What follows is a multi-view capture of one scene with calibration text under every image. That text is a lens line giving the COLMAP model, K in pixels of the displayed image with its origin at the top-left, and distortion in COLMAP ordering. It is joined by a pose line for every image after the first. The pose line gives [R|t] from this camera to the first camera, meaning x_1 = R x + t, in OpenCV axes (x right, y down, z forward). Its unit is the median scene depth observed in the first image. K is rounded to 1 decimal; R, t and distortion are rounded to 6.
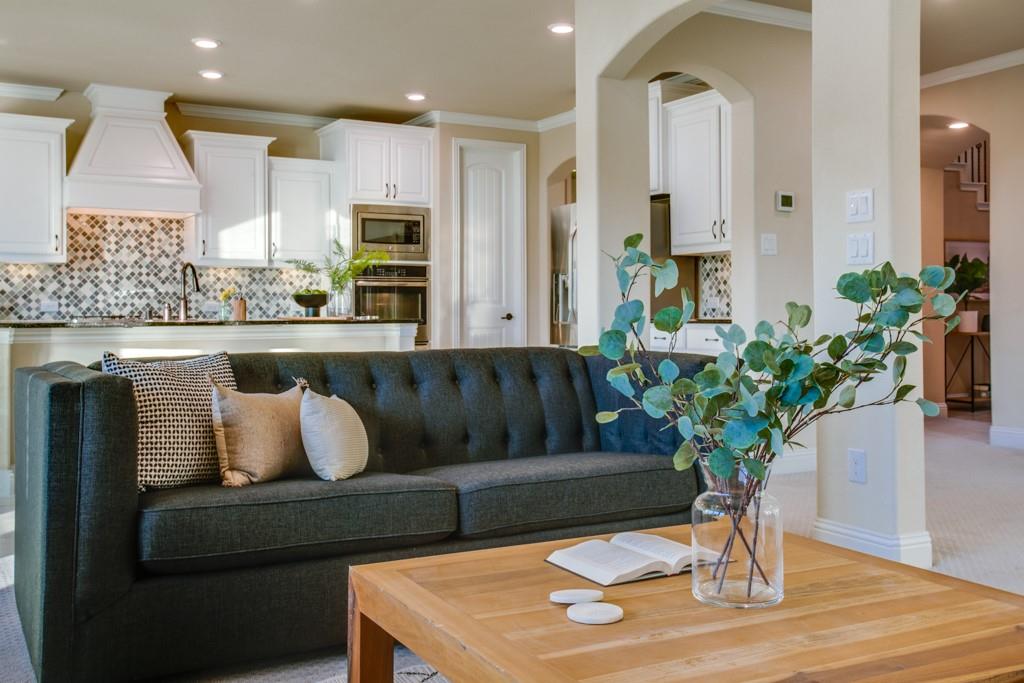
lens RADIAL K [[1007.0, 0, 512.3], [0, 1007.0, 304.5], [0, 0, 1]] dist [0.027924, 0.000000]
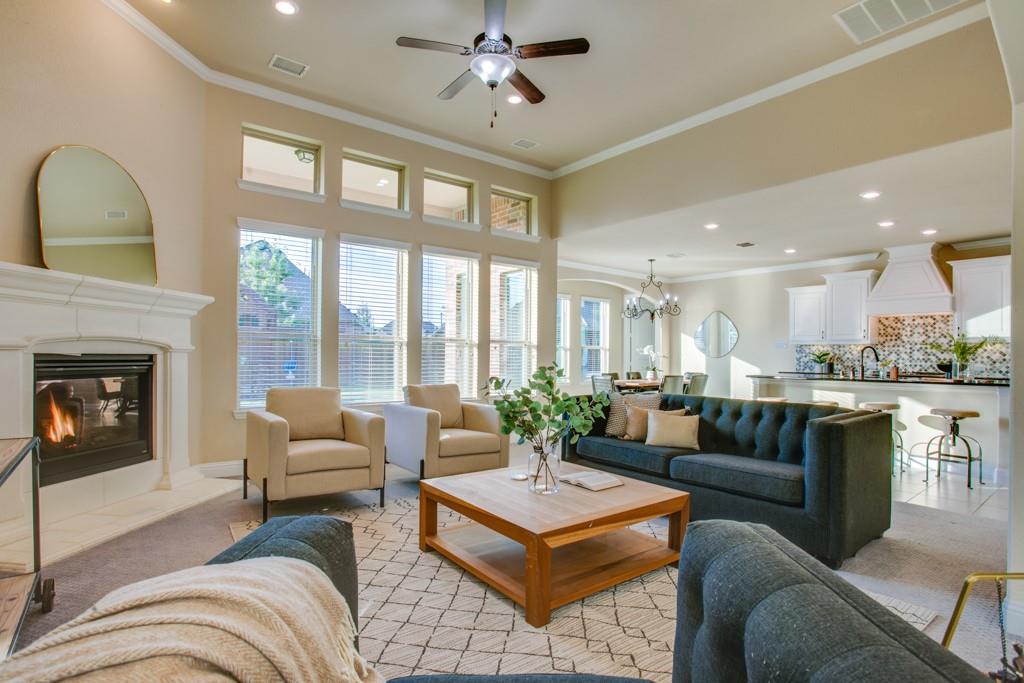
lens RADIAL K [[518.2, 0, 499.4], [0, 518.2, 354.8], [0, 0, 1]] dist [-0.053393, 0.016646]
pose [[0.130188, 0.006121, -0.991470, 0.398837], [-0.002283, 0.999980, 0.005873, -0.022757], [0.991487, 0.001499, 0.130199, 0.168602]]
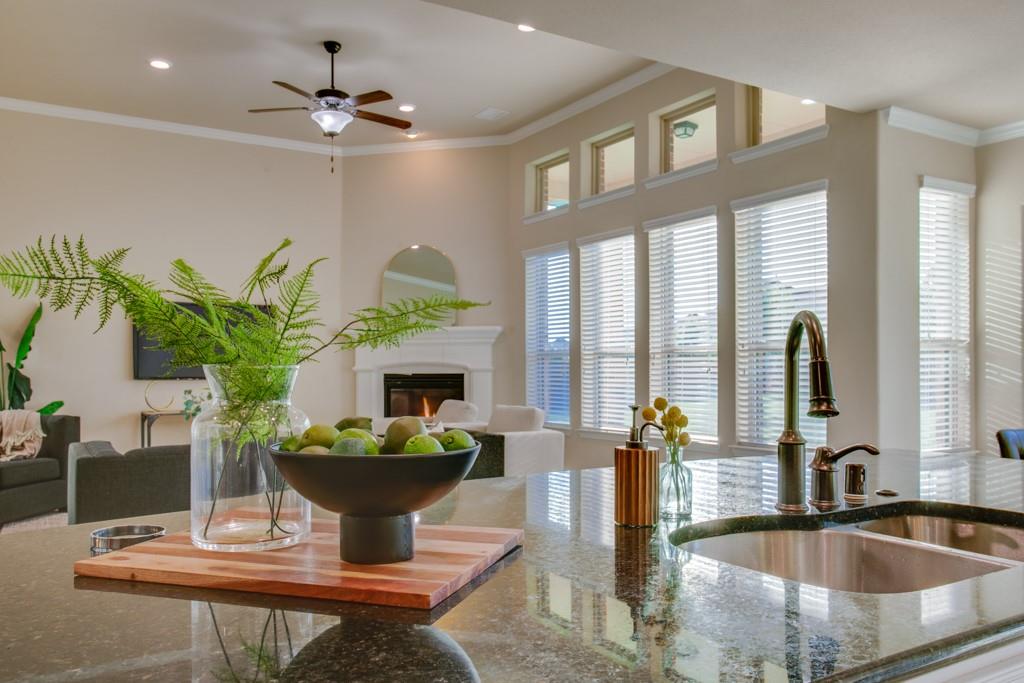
lens RADIAL K [[794.4, 0, 518.6], [0, 794.4, 356.6], [0, 0, 1]] dist [-0.015813, 0.030932]
pose [[-0.999703, 0.010235, -0.022099, -0.180962], [0.010704, 0.999717, -0.021235, -0.018902], [0.021875, -0.021465, -0.999530, 0.955983]]
